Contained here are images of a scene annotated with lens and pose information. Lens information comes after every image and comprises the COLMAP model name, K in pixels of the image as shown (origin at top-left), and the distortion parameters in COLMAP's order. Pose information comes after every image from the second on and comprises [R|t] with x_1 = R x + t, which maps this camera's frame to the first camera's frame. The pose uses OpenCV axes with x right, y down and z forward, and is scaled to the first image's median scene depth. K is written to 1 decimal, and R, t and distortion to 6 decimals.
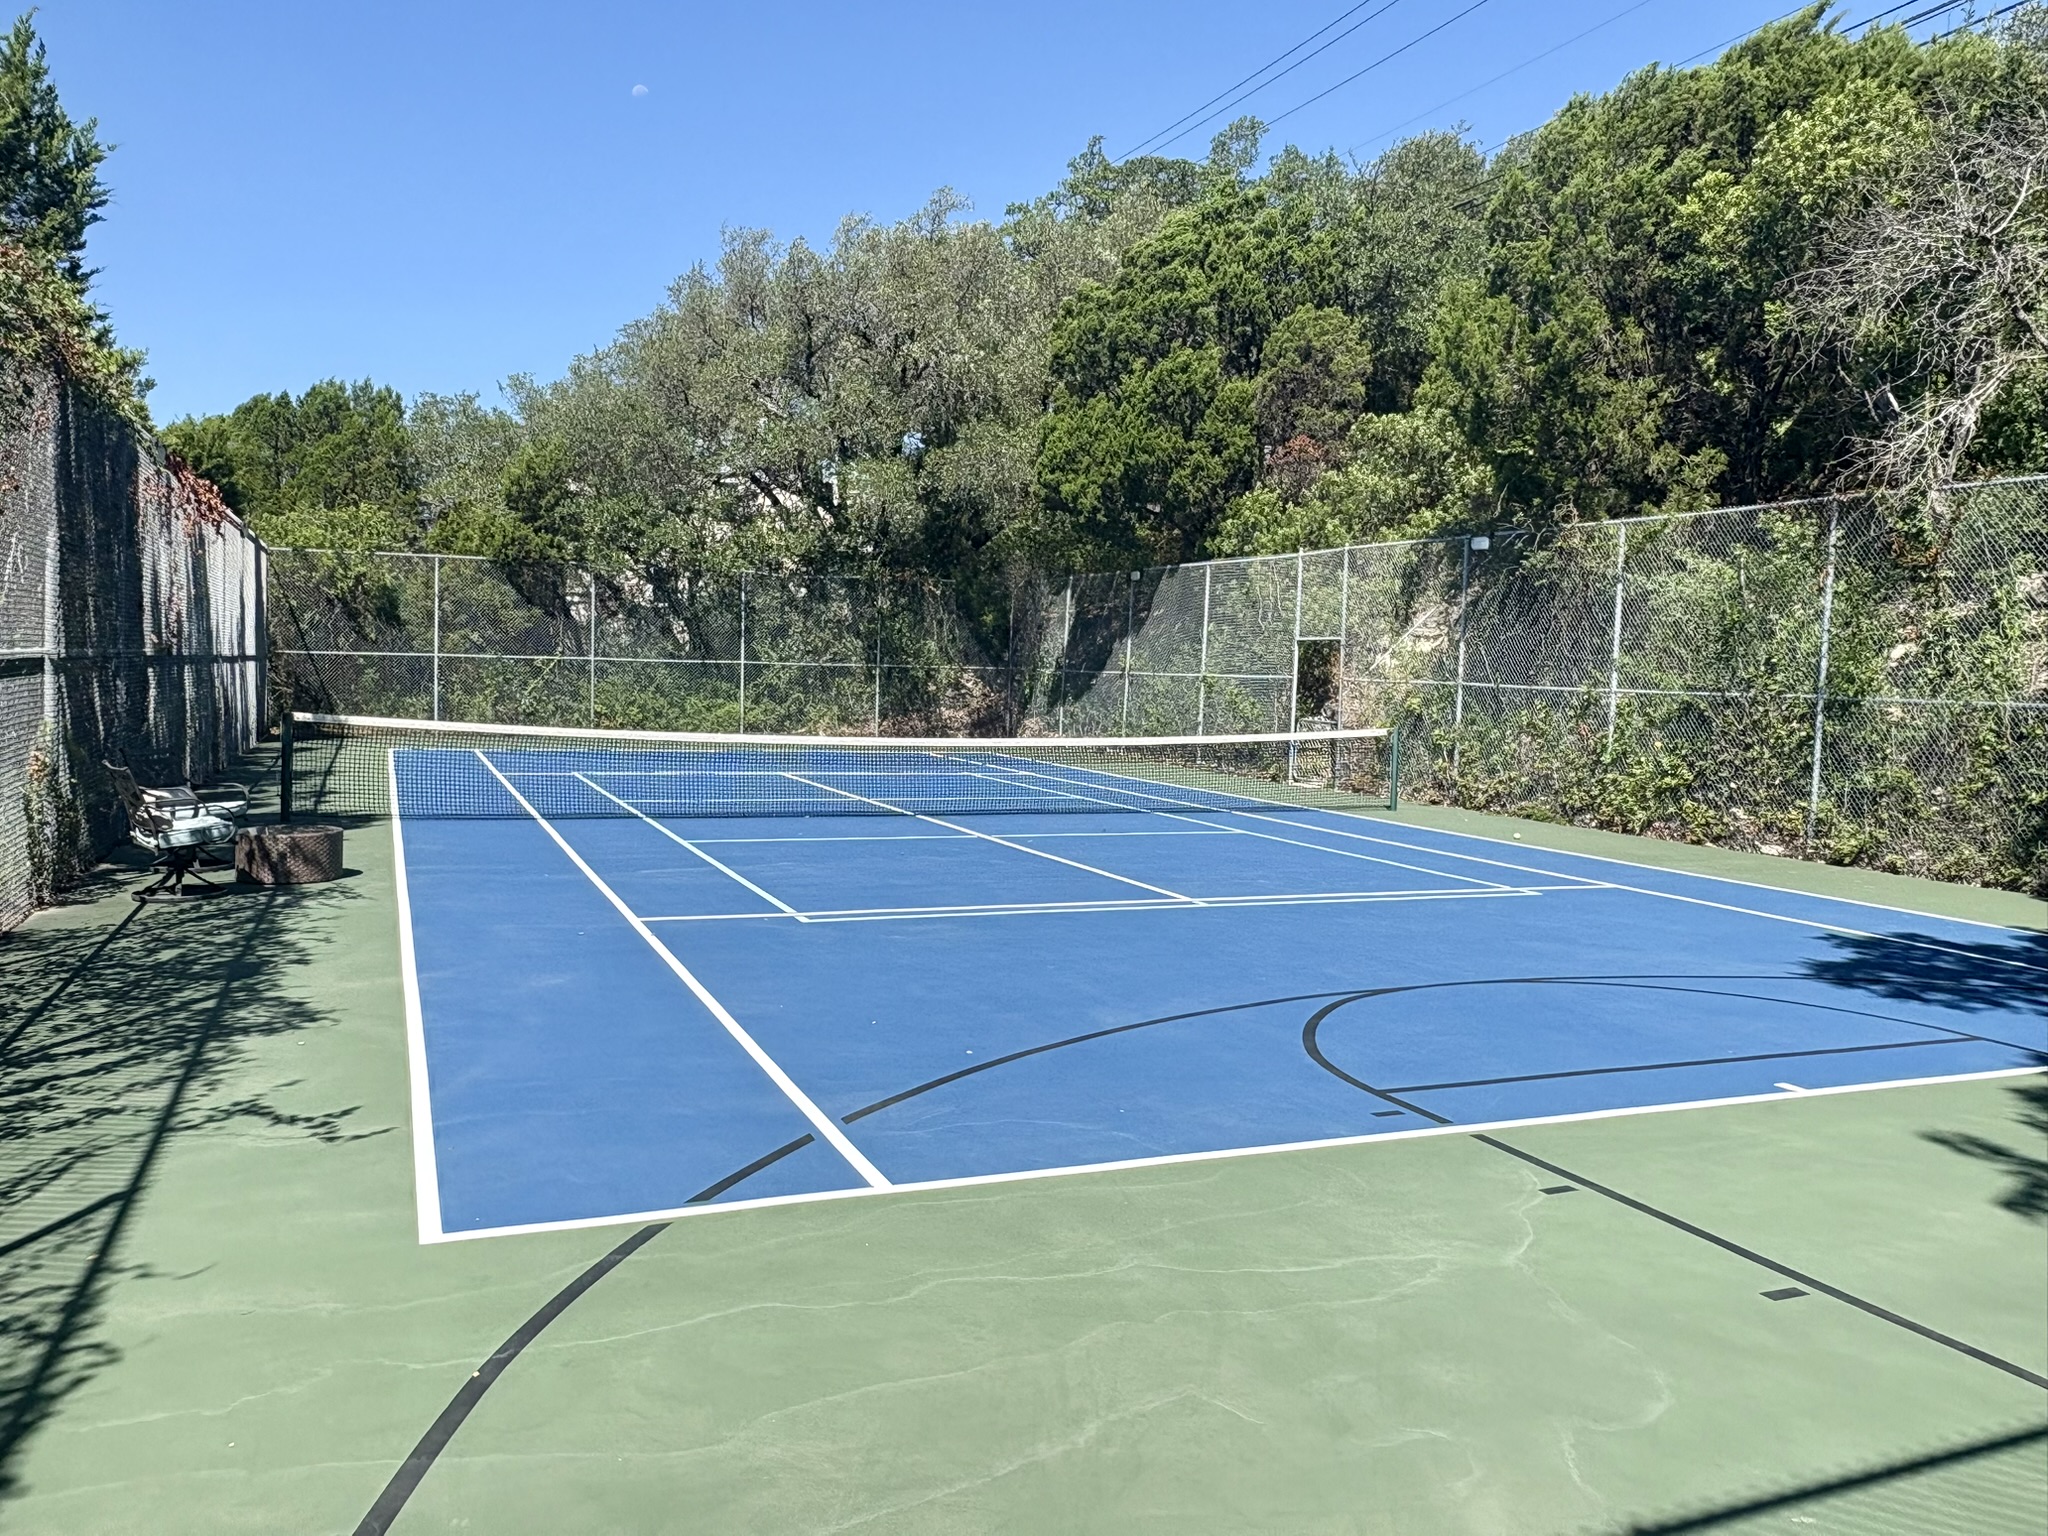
lens RADIAL K [[1561.9, 0, 1027.3], [0, 1561.9, 779.8], [0, 0, 1]] dist [0.009493, -0.003547]
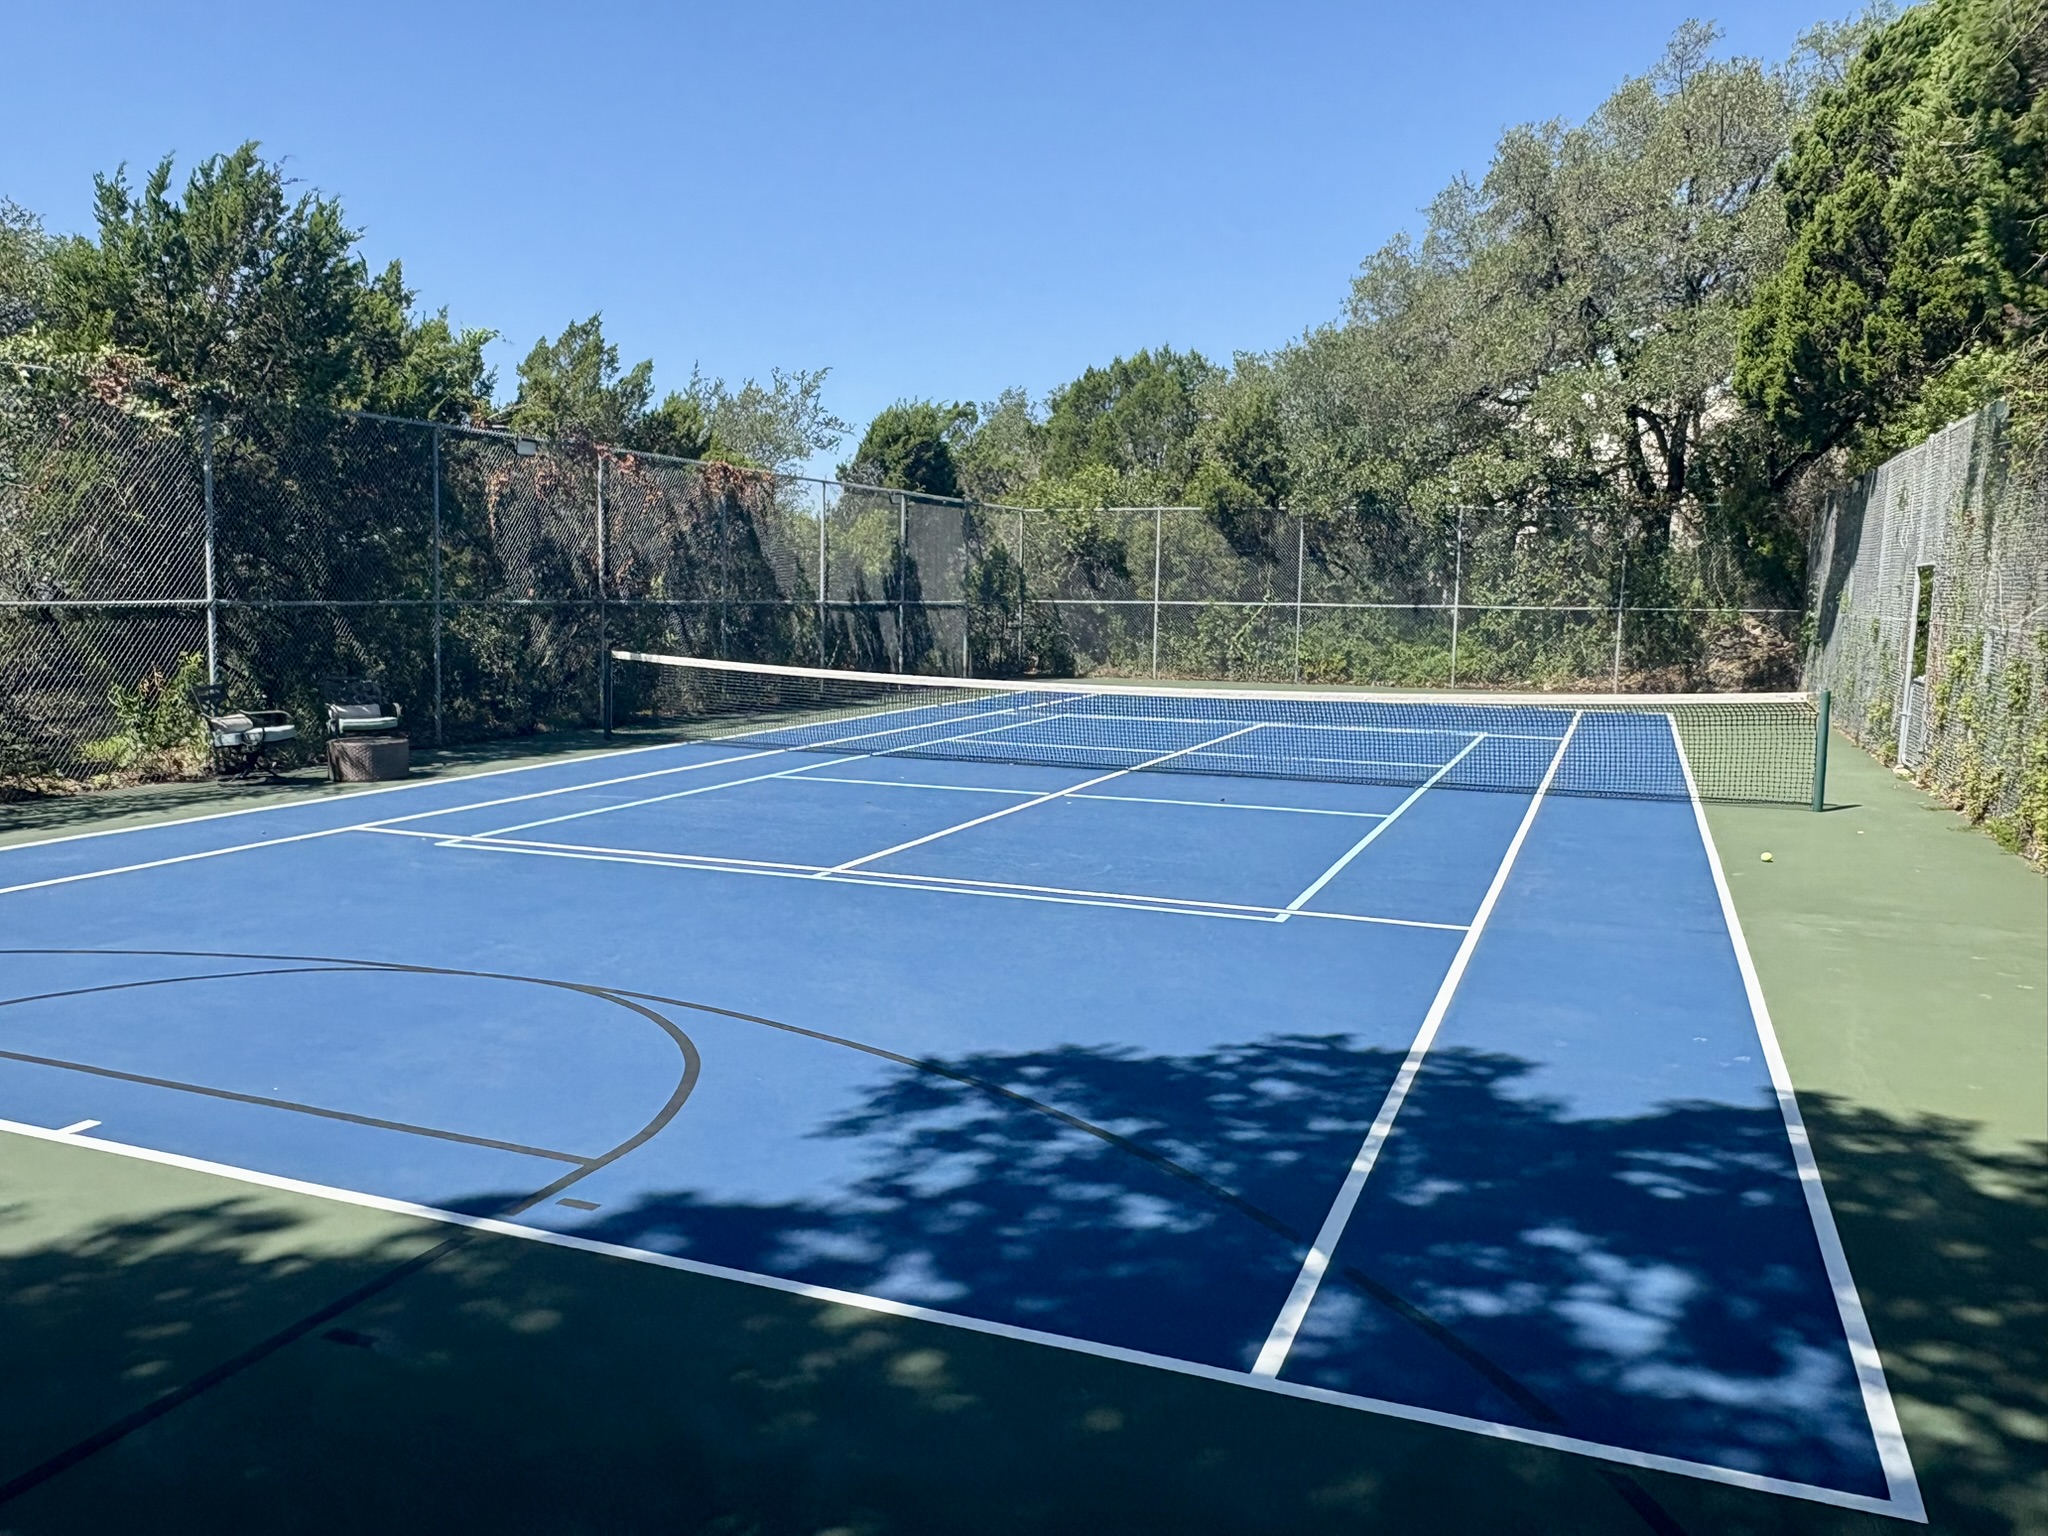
lens RADIAL K [[1561.9, 0, 1026.8], [0, 1561.9, 794.3], [0, 0, 1]] dist [0.009493, -0.003547]
pose [[0.718390, 0.072159, -0.691887, 0.280779], [-0.043692, 0.997322, 0.058649, -0.007994], [0.694267, -0.011903, 0.719619, 0.160171]]
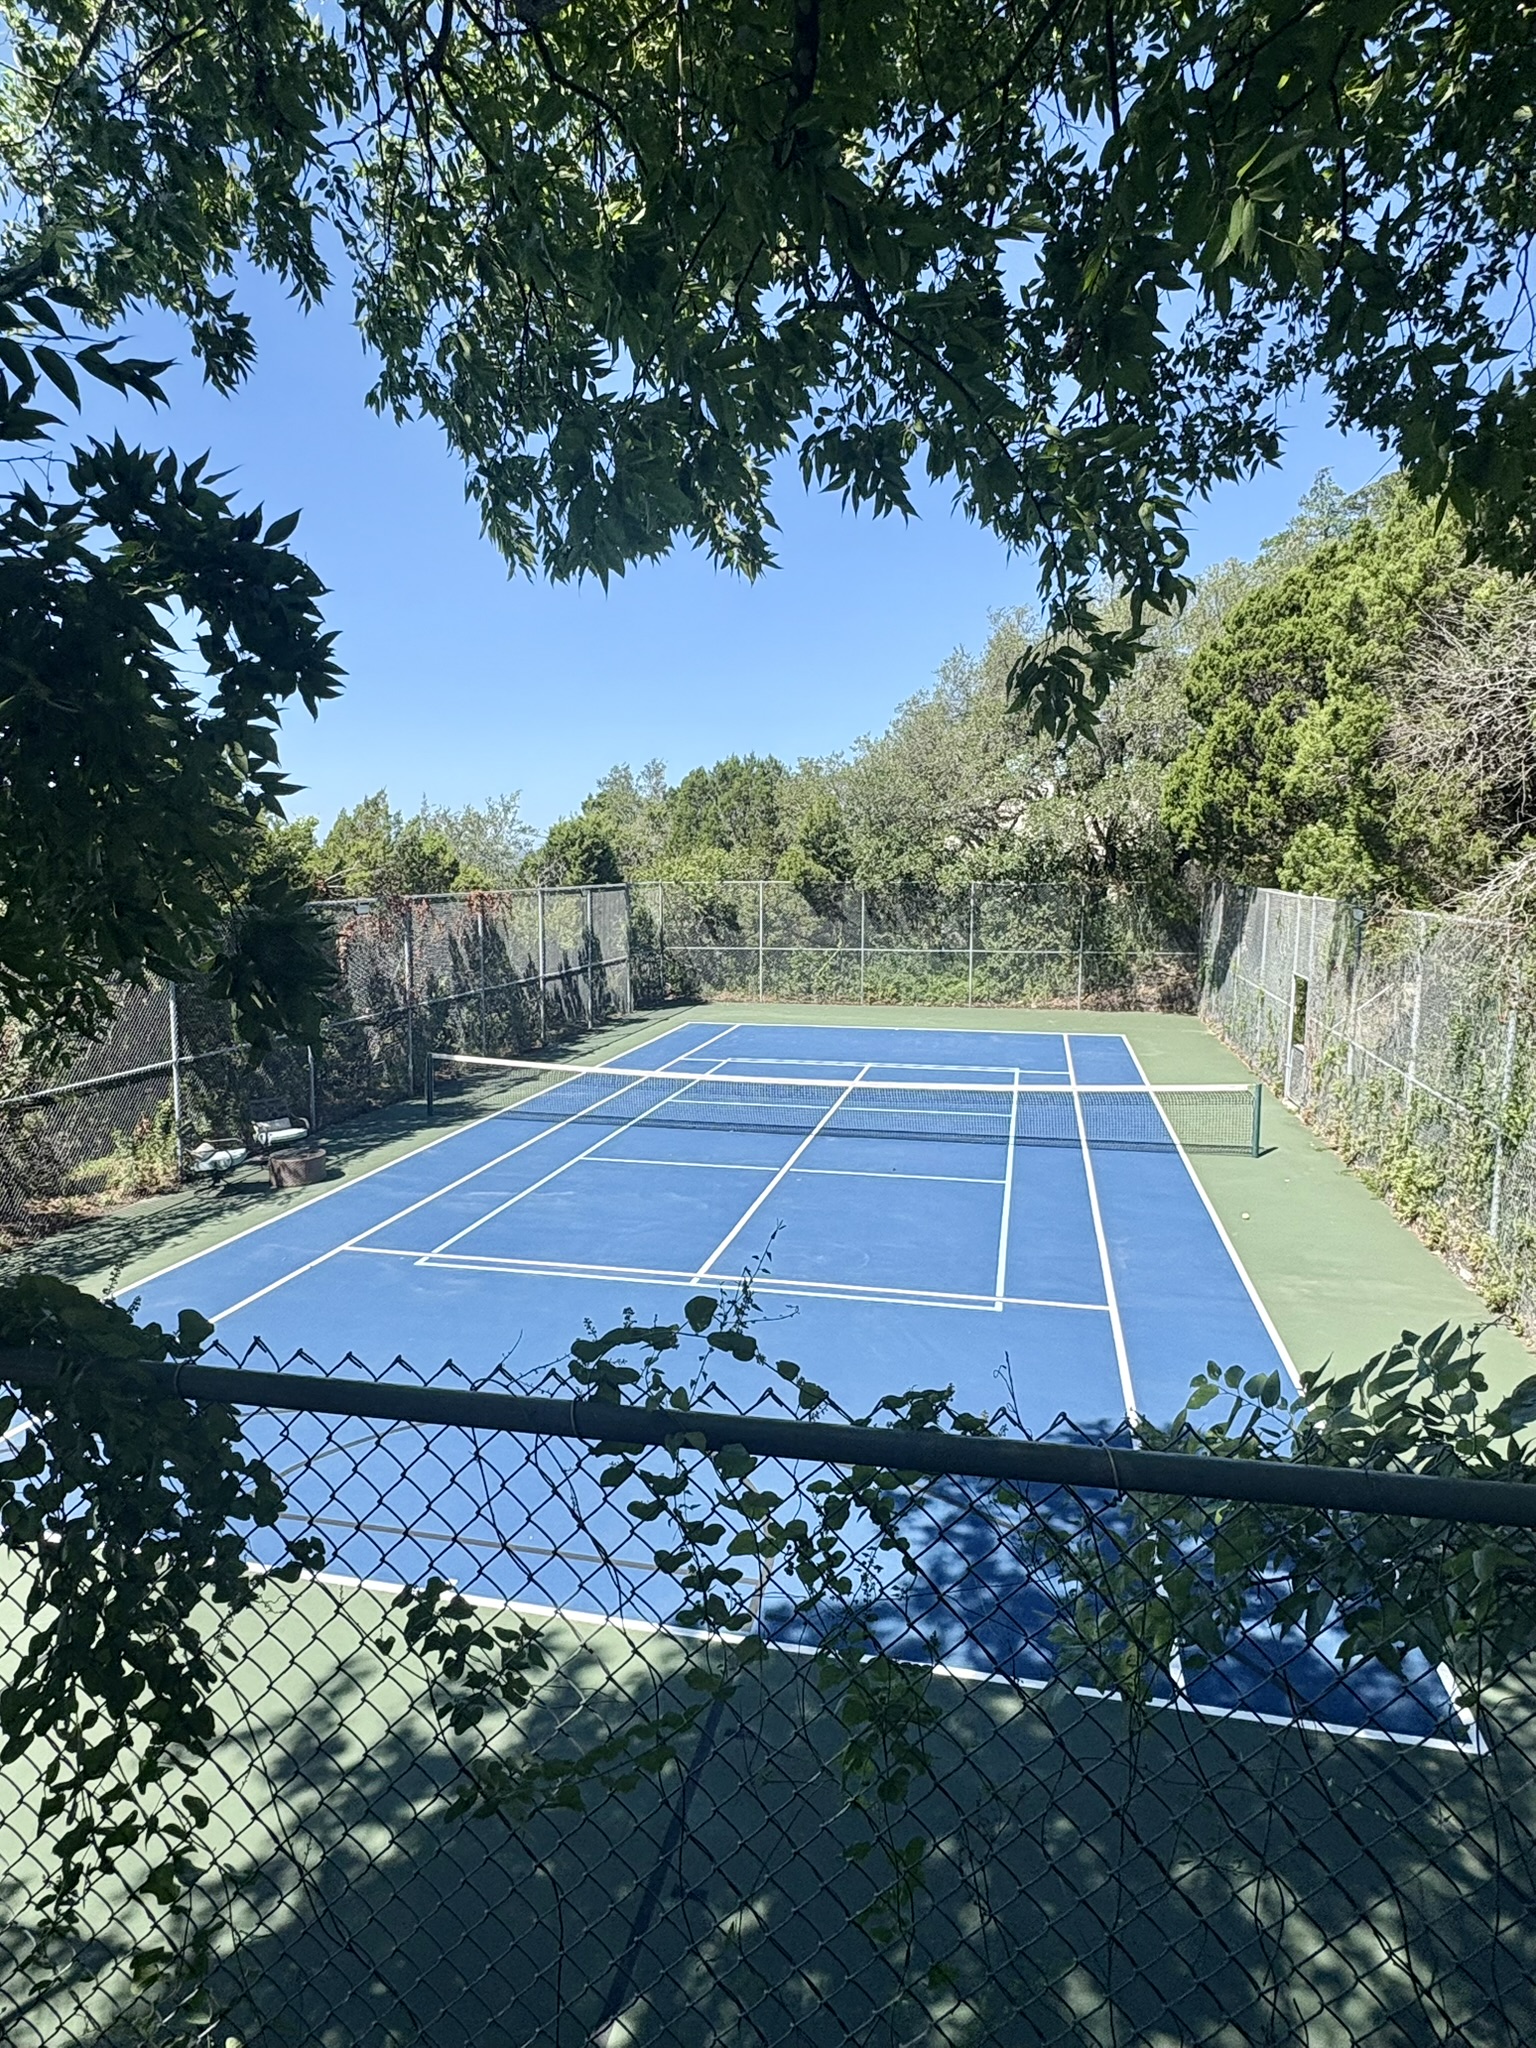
lens RADIAL K [[1192.9, 0, 769.3], [0, 1192.9, 1023.2], [0, 0, 1]] dist [0.006003, -0.003109]
pose [[0.815663, 0.050044, -0.576358, 0.265456], [-0.017026, 0.997897, 0.062550, -0.074499], [0.578276, -0.041206, 0.814800, 0.071898]]
